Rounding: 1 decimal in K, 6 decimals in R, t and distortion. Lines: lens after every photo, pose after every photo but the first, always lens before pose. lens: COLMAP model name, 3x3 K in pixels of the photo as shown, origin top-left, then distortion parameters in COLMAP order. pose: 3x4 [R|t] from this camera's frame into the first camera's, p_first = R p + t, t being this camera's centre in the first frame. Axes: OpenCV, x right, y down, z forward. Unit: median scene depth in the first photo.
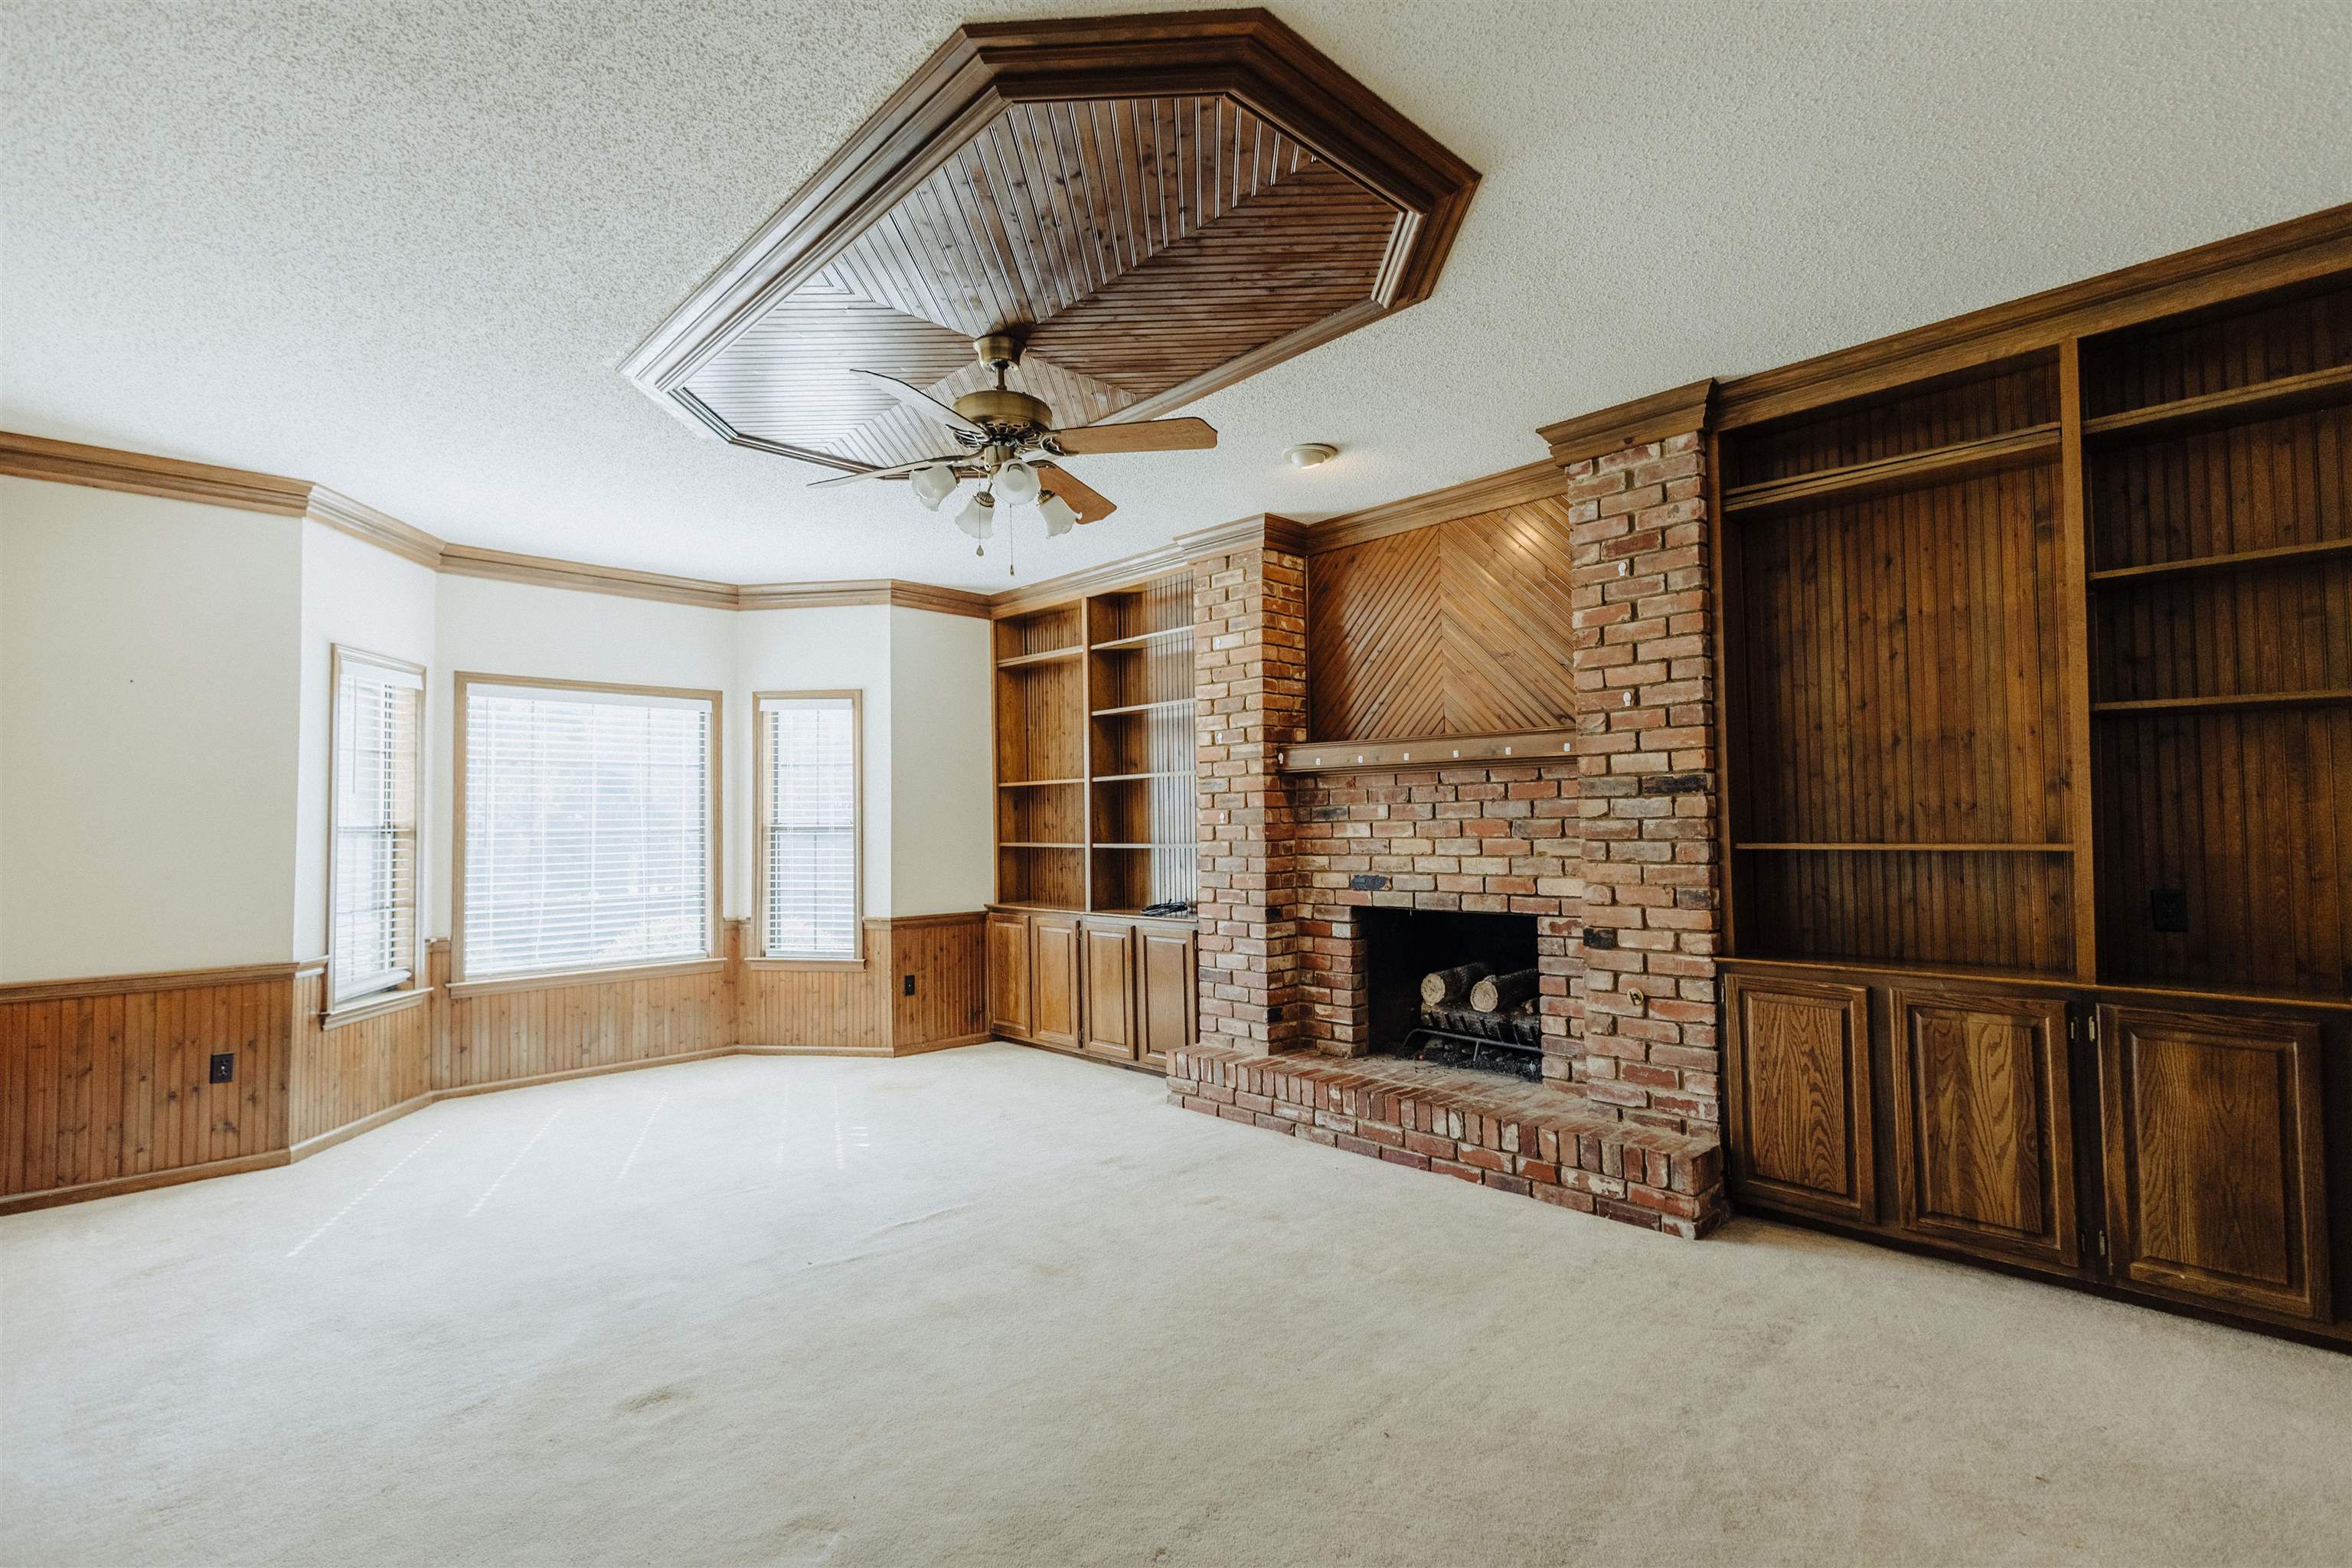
lens RADIAL K [[1083.2, 0, 1176.0], [0, 1083.2, 784.0], [0, 0, 1]] dist [0.013526, 0.000035]
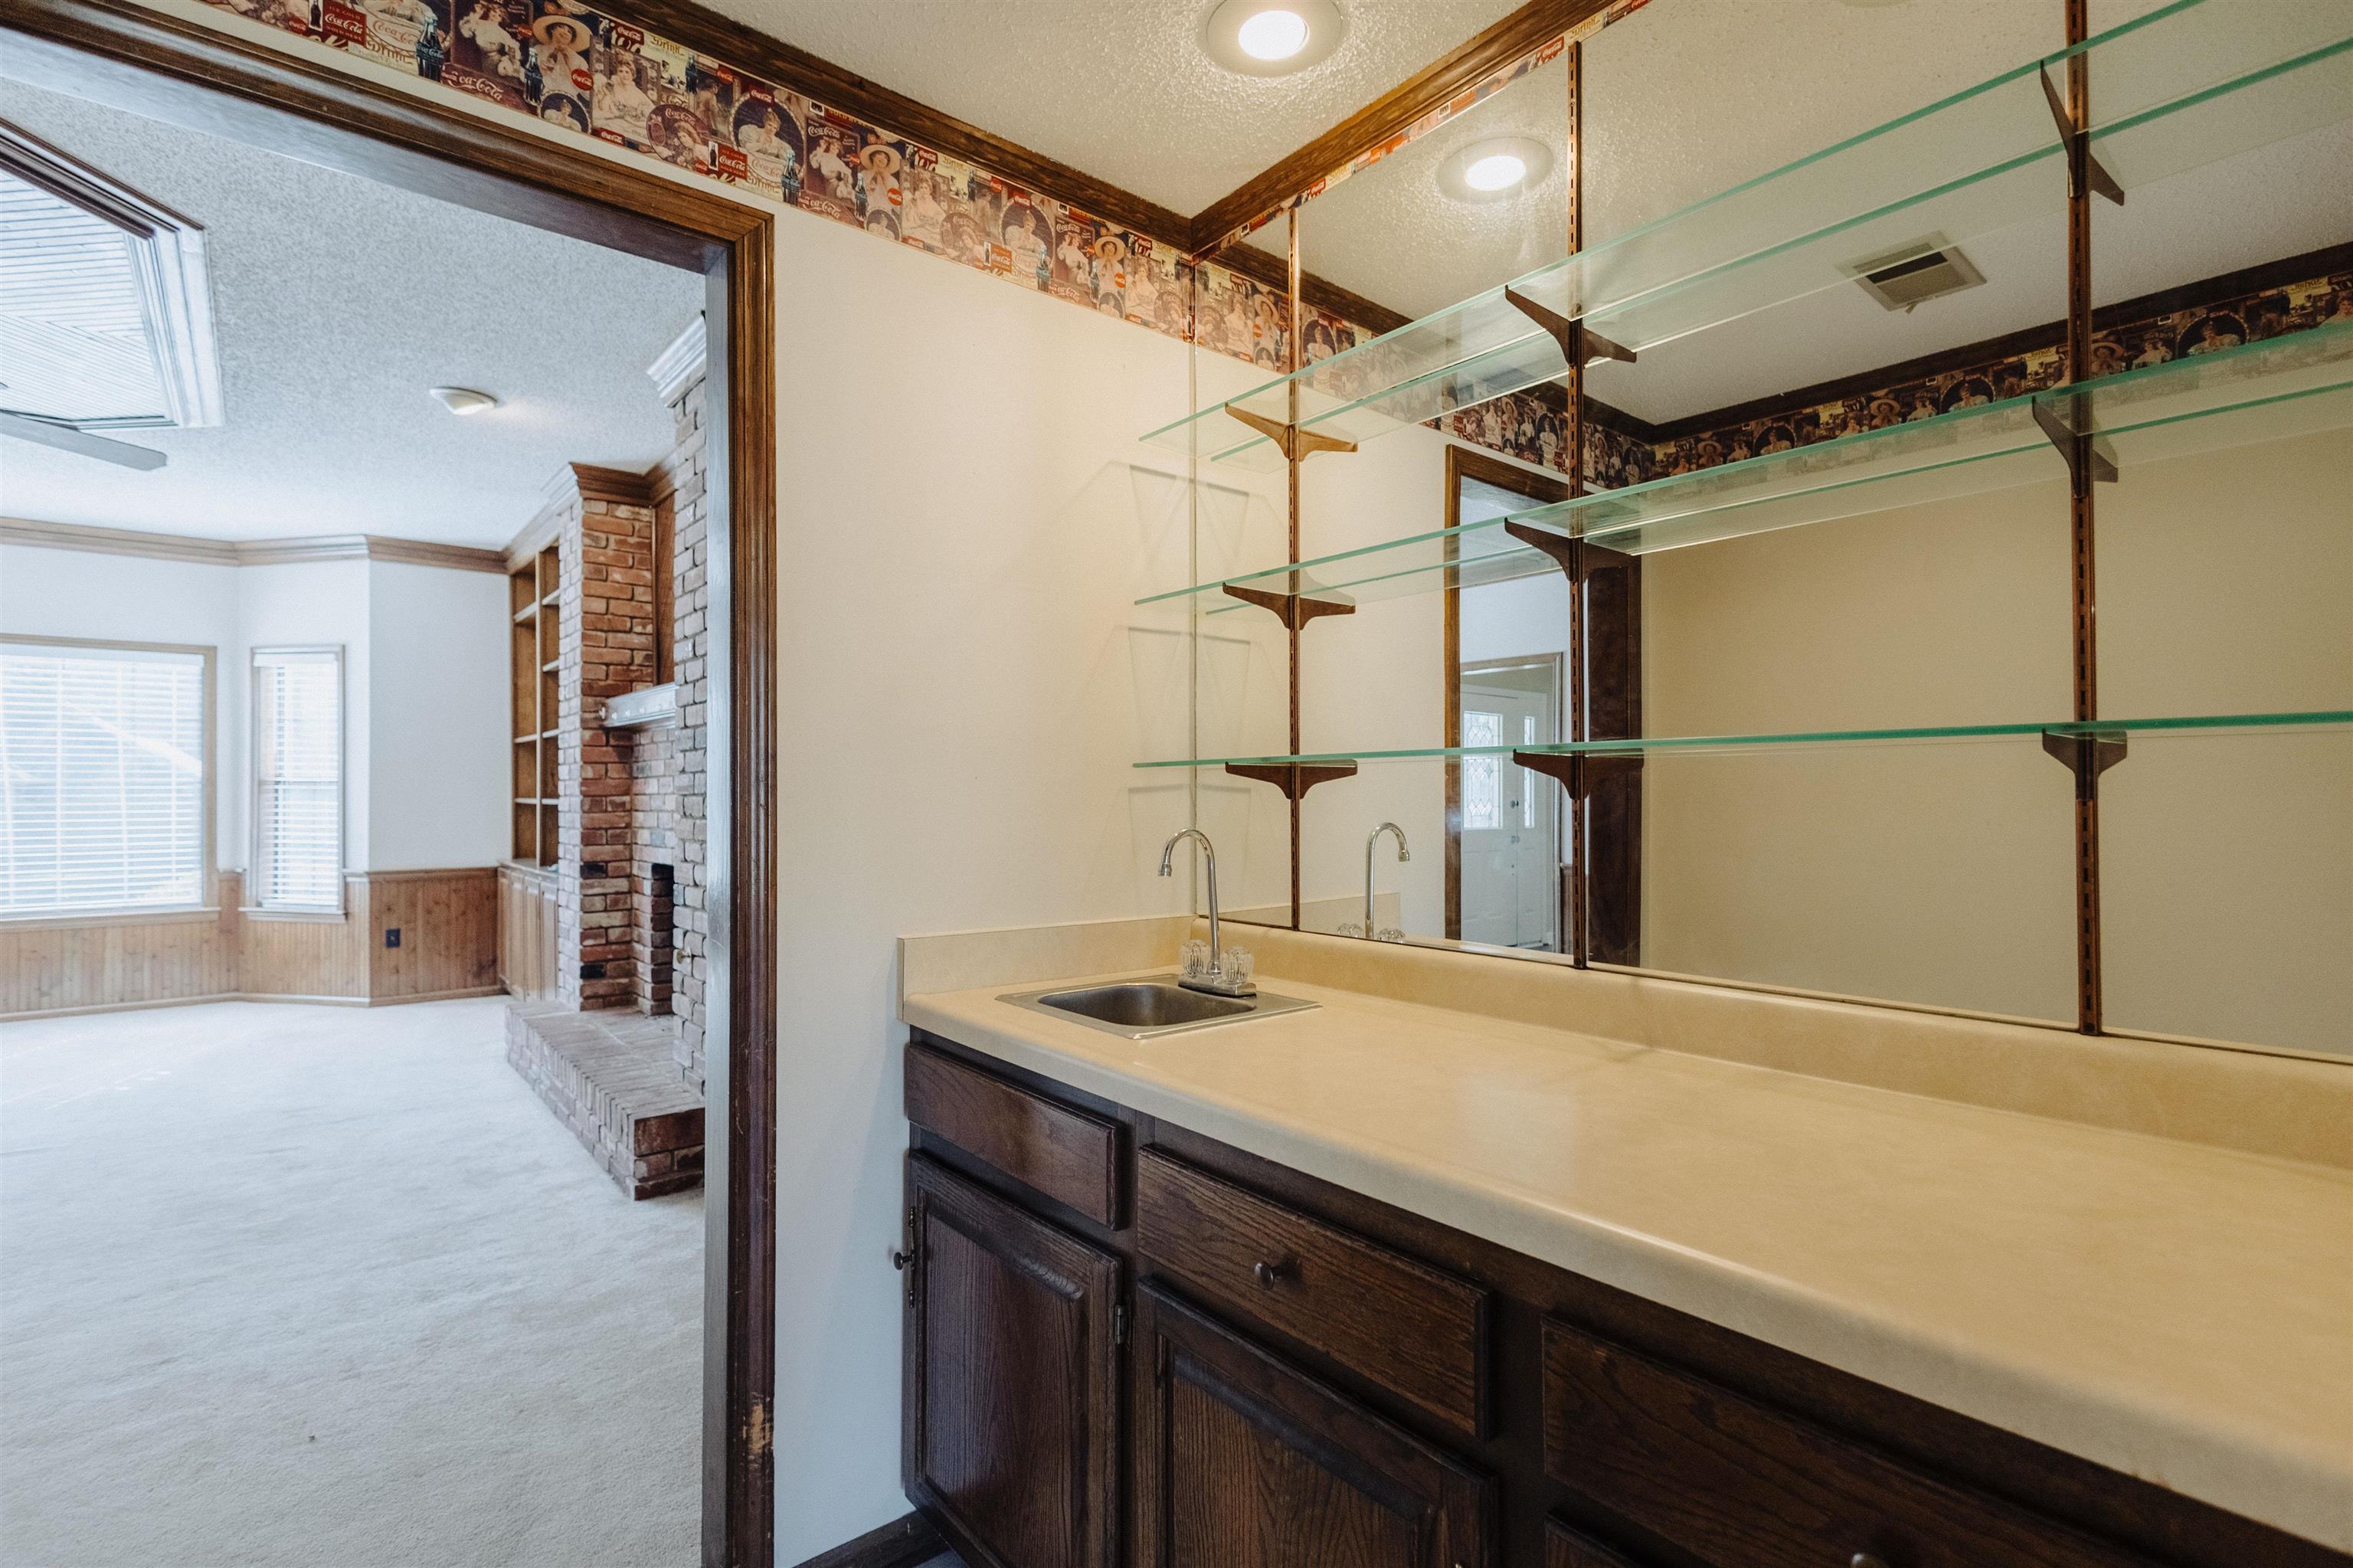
lens RADIAL K [[1091.1, 0, 1176.5], [0, 1091.1, 784.0], [0, 0, 1]] dist [-0.000054, -0.000554]
pose [[0.998269, 0.009010, -0.058114, 0.576496], [-0.007194, 0.999482, 0.031370, 0.005130], [0.058366, -0.030897, 0.997817, 0.033057]]
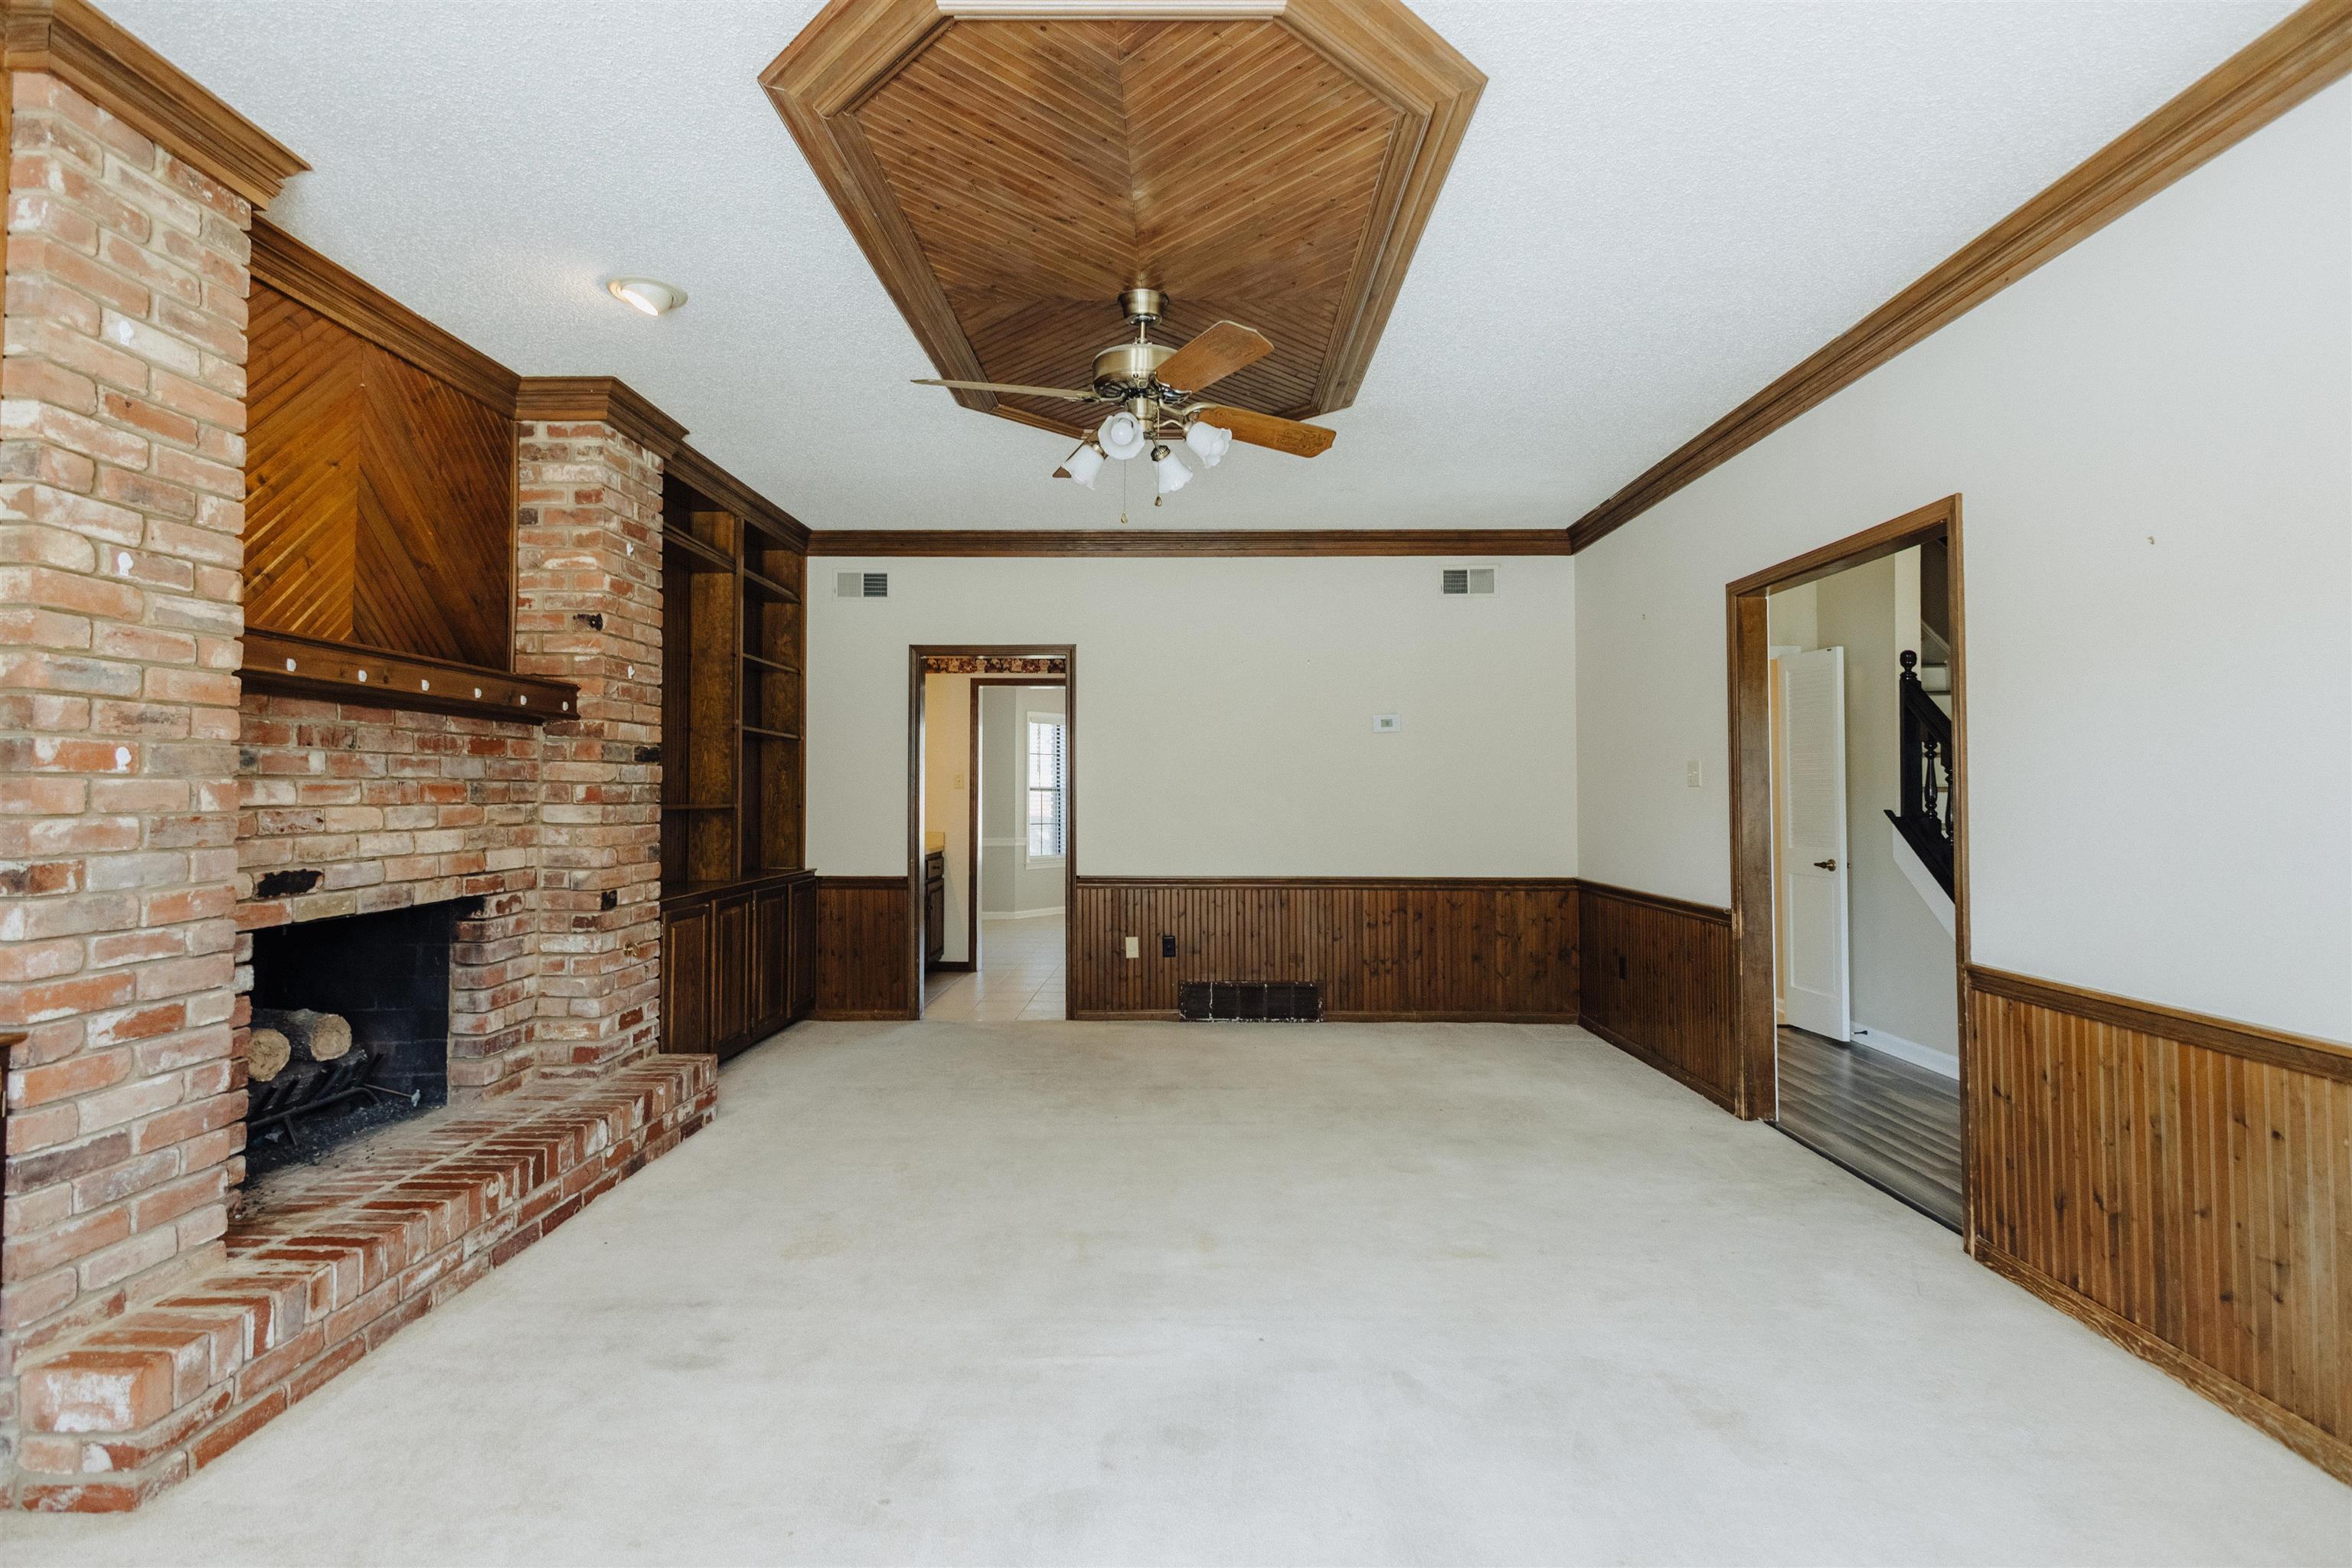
lens RADIAL K [[1090.6, 0, 1176.0], [0, 1090.6, 784.0], [0, 0, 1]] dist [-0.000054, -0.000554]
pose [[-0.707348, 0.021875, 0.706526, -0.454775], [-0.013665, 0.998911, -0.044609, 0.045879], [-0.706733, -0.041209, -0.706279, 0.863514]]
